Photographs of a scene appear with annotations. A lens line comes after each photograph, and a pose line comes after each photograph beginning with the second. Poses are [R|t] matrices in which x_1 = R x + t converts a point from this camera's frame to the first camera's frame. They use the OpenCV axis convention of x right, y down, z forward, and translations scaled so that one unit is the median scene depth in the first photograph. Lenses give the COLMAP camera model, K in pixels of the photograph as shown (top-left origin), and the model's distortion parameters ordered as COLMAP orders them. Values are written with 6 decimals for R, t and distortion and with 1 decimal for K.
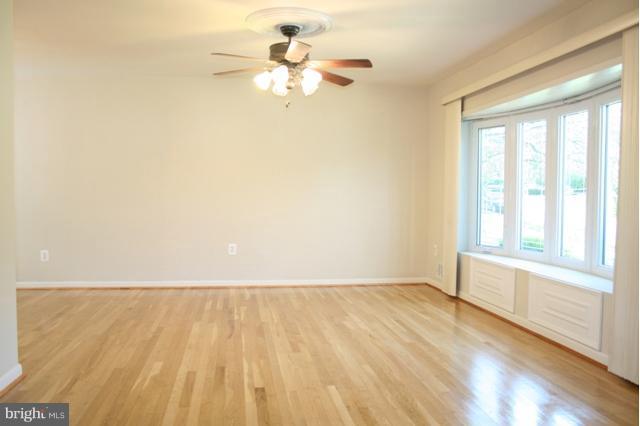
lens RADIAL K [[535.5, 0, 320.0], [0, 535.5, 213.0], [0, 0, 1]] dist [-0.090901, 0.004285]
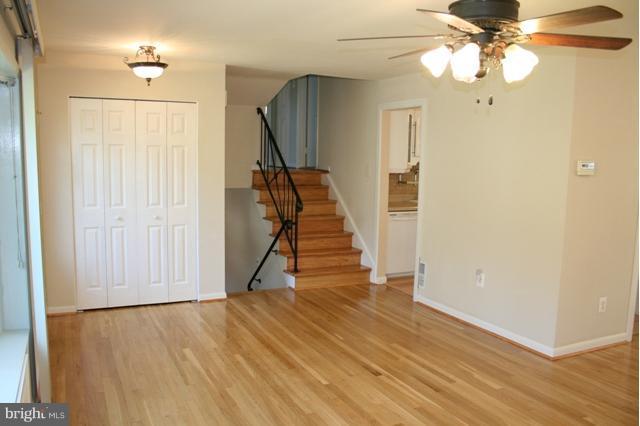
lens RADIAL K [[535.5, 0, 320.0], [0, 535.5, 213.0], [0, 0, 1]] dist [-0.090901, 0.004285]
pose [[-0.954998, 0.000029, -0.296612, 0.345473], [-0.044353, 0.988743, 0.142899, -0.194859], [0.293277, 0.149624, -0.944246, 1.846798]]
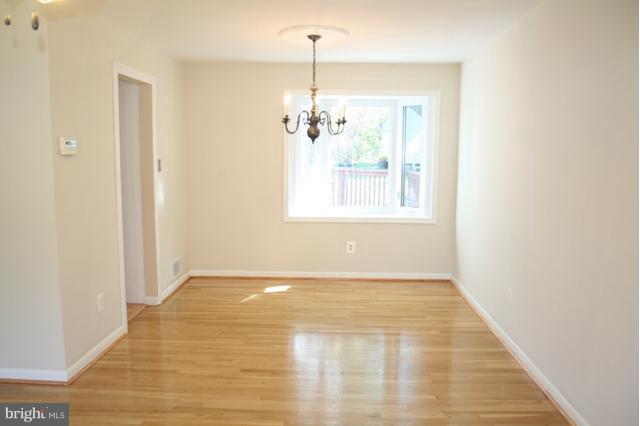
lens RADIAL K [[535.5, 0, 320.0], [0, 535.5, 213.0], [0, 0, 1]] dist [-0.090901, 0.004285]
pose [[-0.198284, 0.101724, -0.974852, 0.291636], [-0.038877, 0.993001, 0.111525, -0.153851], [0.979373, 0.060013, -0.192942, 1.527953]]
